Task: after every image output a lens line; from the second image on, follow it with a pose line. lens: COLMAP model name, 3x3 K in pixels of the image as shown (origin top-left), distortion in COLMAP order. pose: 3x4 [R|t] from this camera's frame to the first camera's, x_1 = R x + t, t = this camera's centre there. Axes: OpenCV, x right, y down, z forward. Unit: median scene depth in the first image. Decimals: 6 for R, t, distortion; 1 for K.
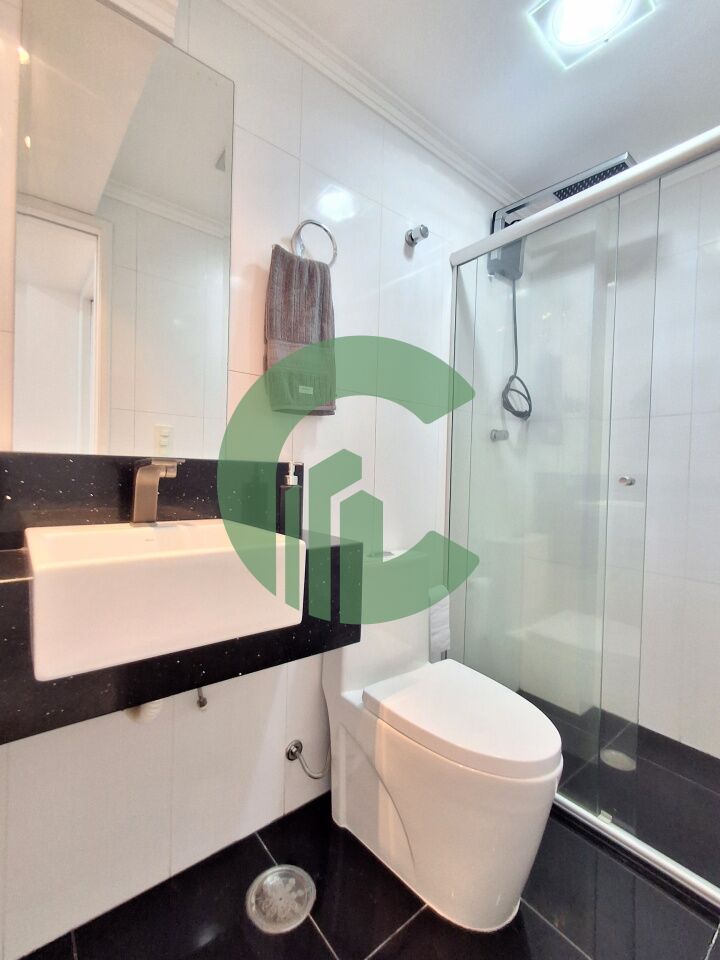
lens RADIAL K [[438.5, 0, 356.4], [0, 438.5, 473.2], [0, 0, 1]] dist [-0.001626, 0.002436]
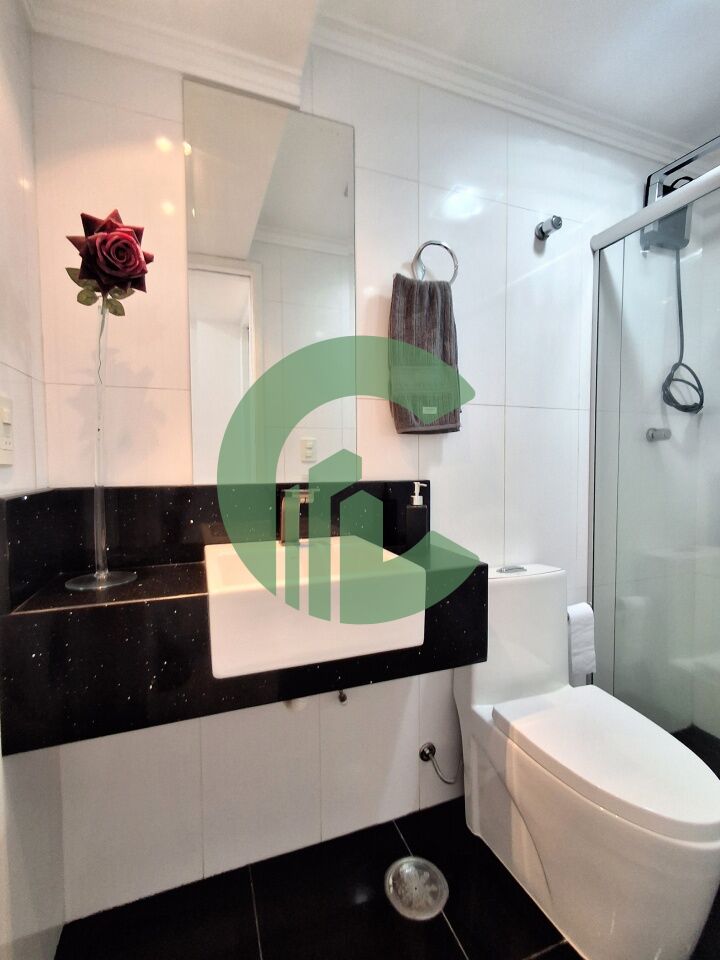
lens RADIAL K [[438.5, 0, 353.3], [0, 438.5, 476.9], [0, 0, 1]] dist [-0.001626, 0.002436]
pose [[0.947617, -0.019915, -0.318786, 0.039458], [0.030480, 0.999138, 0.028185, -0.067943], [0.317950, -0.036425, 0.947407, -0.034041]]
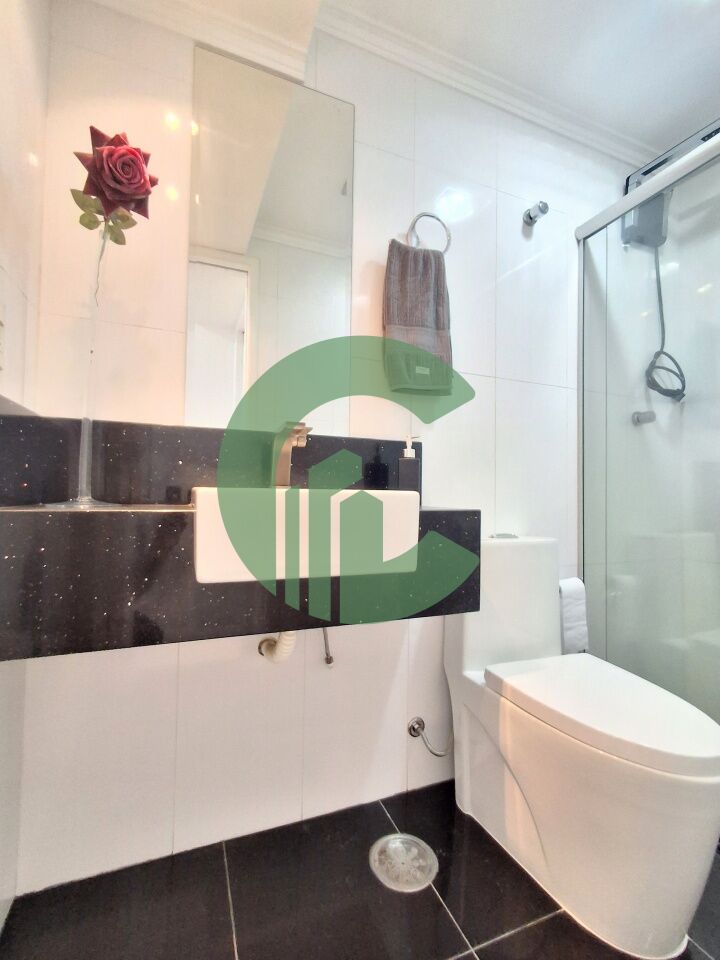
lens RADIAL K [[438.5, 0, 353.3], [0, 438.5, 480.1], [0, 0, 1]] dist [-0.001626, 0.002436]
pose [[0.956422, -0.021511, -0.291195, 0.025561], [0.007039, 0.998691, -0.050656, 0.120403], [0.291904, 0.046399, 0.955321, -0.030475]]
